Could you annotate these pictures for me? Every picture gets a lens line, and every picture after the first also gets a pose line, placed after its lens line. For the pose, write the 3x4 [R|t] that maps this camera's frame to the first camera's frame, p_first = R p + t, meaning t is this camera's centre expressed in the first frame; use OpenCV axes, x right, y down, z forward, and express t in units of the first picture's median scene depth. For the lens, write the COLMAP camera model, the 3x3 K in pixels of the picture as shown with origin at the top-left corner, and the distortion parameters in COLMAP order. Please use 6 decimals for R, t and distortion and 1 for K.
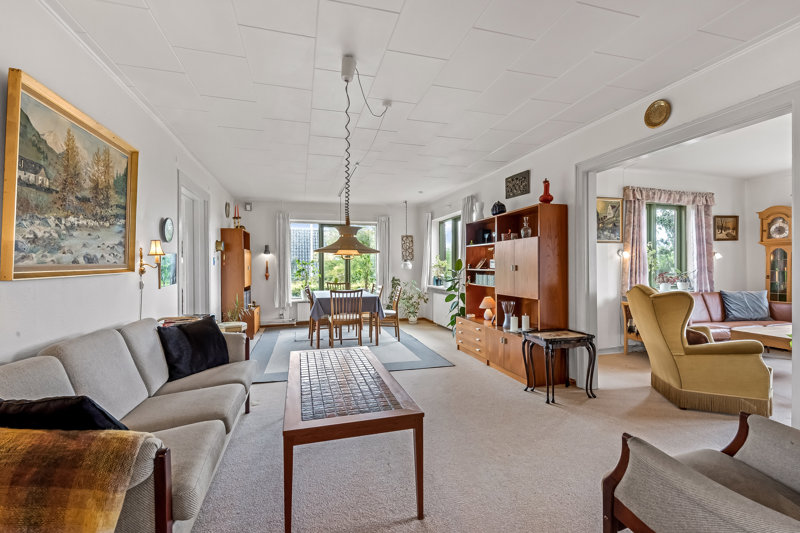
lens RADIAL K [[339.4, 0, 405.9], [0, 339.4, 266.2], [0, 0, 1]] dist [-0.002541, -0.001365]
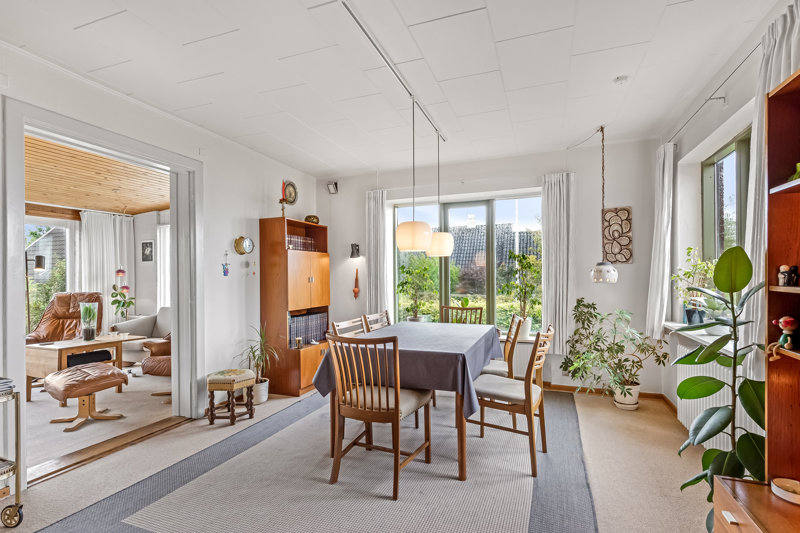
lens RADIAL K [[395.5, 0, 393.5], [0, 395.5, 279.3], [0, 0, 1]] dist [0.000819, 0.000186]
pose [[0.795251, 0.001994, -0.606277, 0.094998], [0.002515, 0.999975, 0.006587, 0.000136], [0.606275, -0.006763, 0.795227, 0.431963]]
